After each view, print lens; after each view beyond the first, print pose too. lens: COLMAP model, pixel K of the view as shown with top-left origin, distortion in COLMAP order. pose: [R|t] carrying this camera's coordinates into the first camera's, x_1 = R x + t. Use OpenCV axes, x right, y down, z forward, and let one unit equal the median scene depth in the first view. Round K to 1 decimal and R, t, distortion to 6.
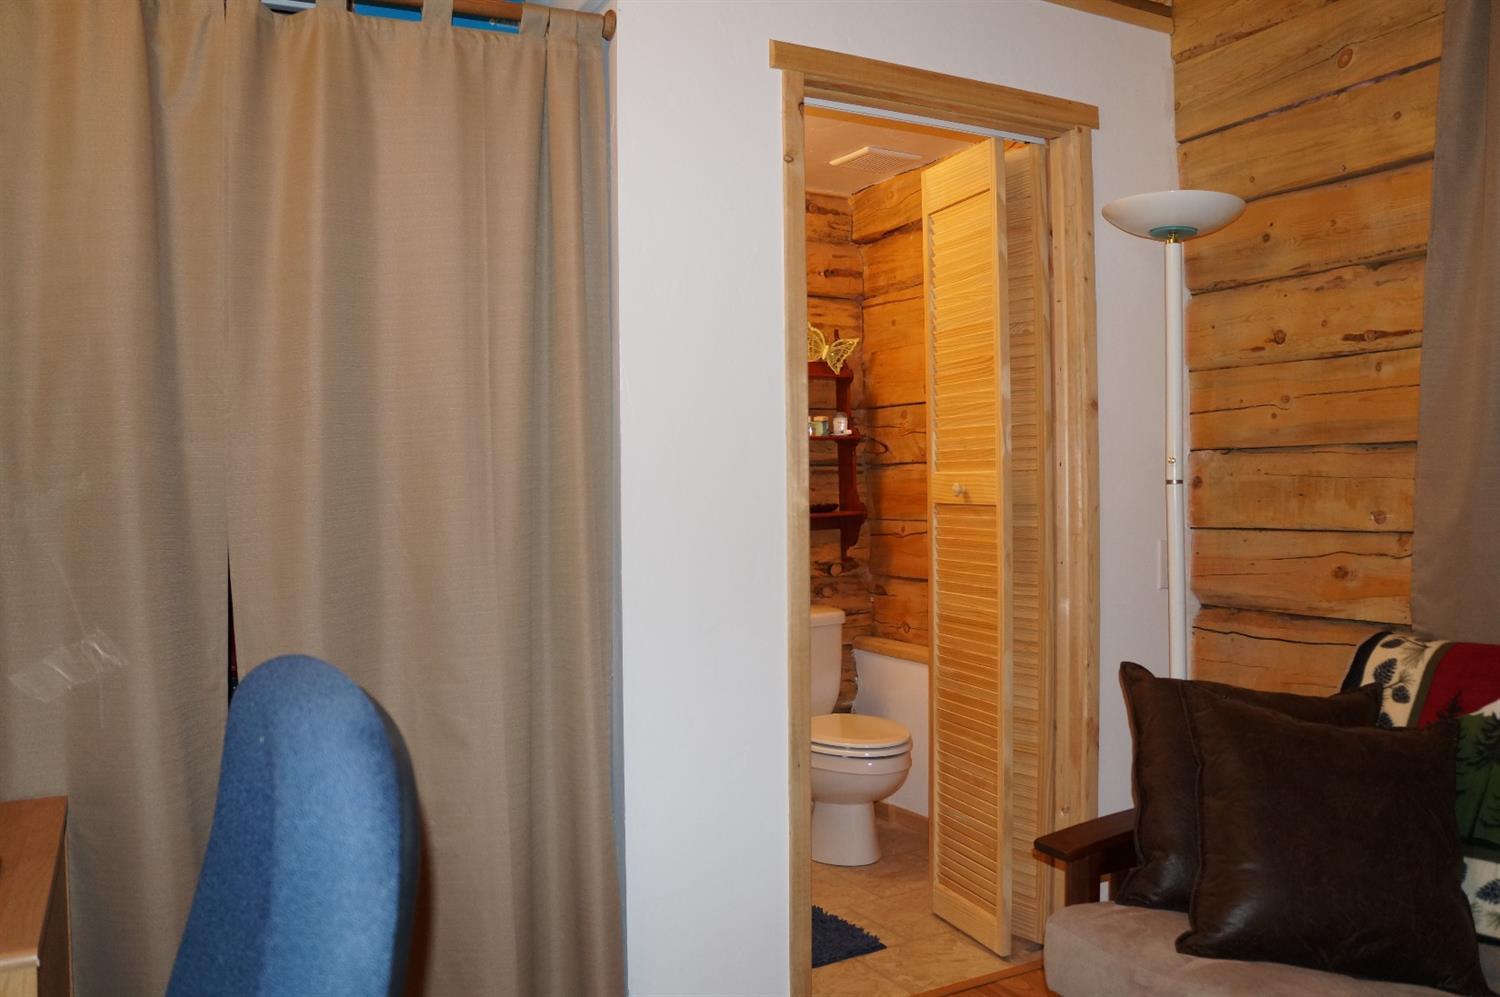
lens RADIAL K [[1208.0, 0, 750.6], [0, 1208.0, 495.1], [0, 0, 1]] dist [-0.182780, 0.140215]
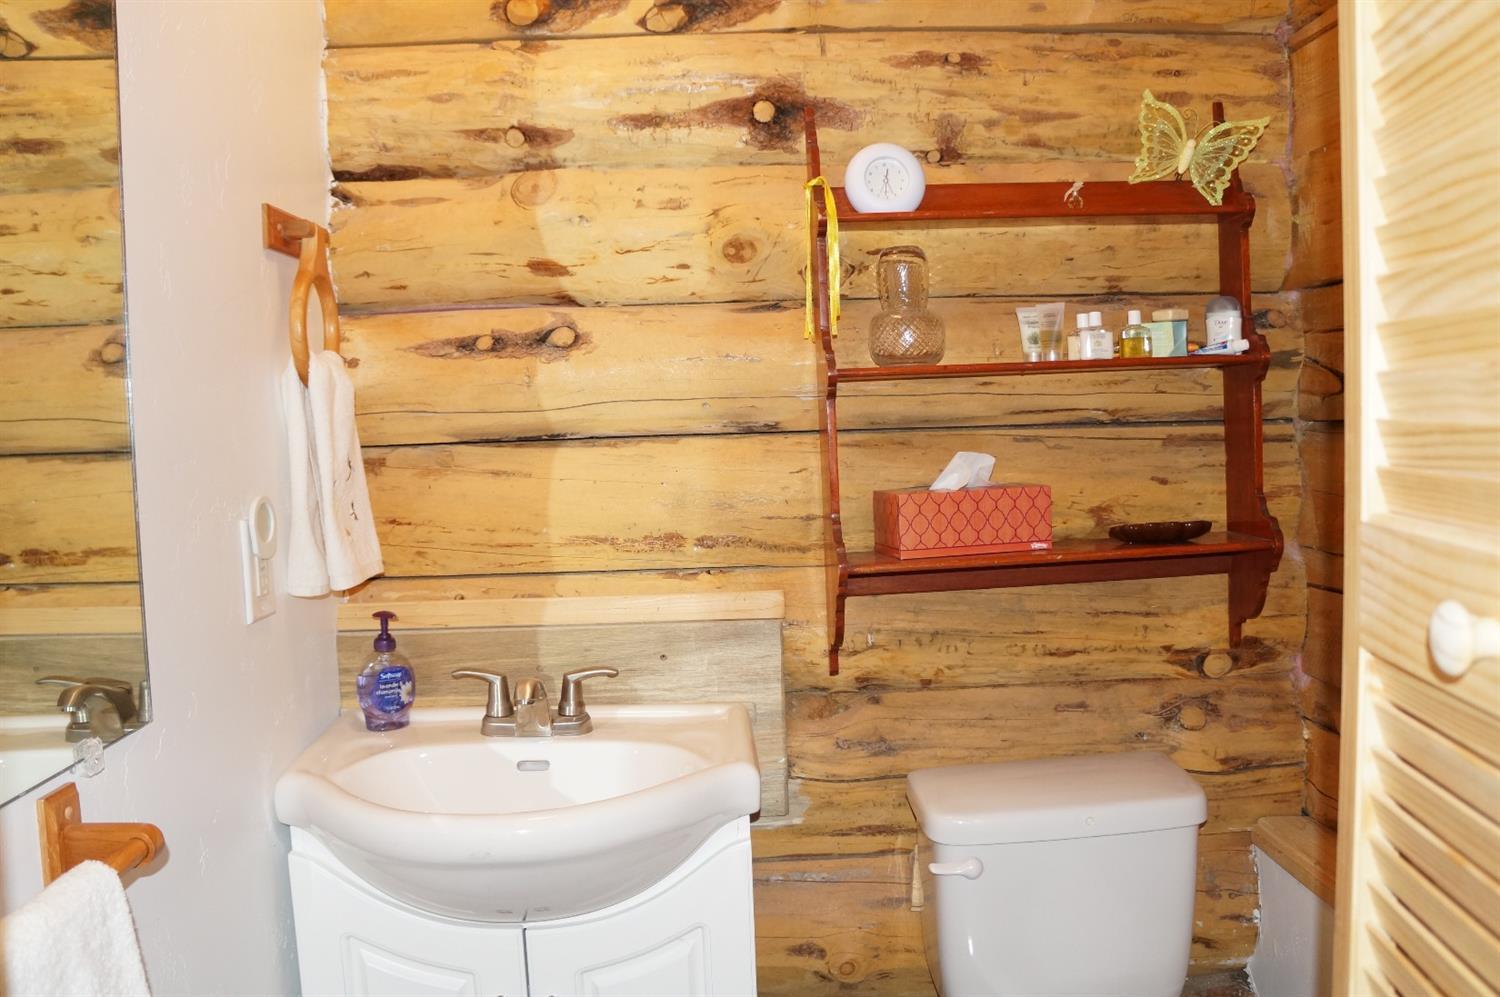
lens RADIAL K [[1208.0, 0, 746.7], [0, 1208.0, 494.4], [0, 0, 1]] dist [-0.182780, 0.140215]
pose [[0.901763, 0.013215, -0.432029, 0.099894], [0.017568, 0.997586, 0.067184, -0.030603], [0.431874, -0.068174, 0.899354, 0.552668]]
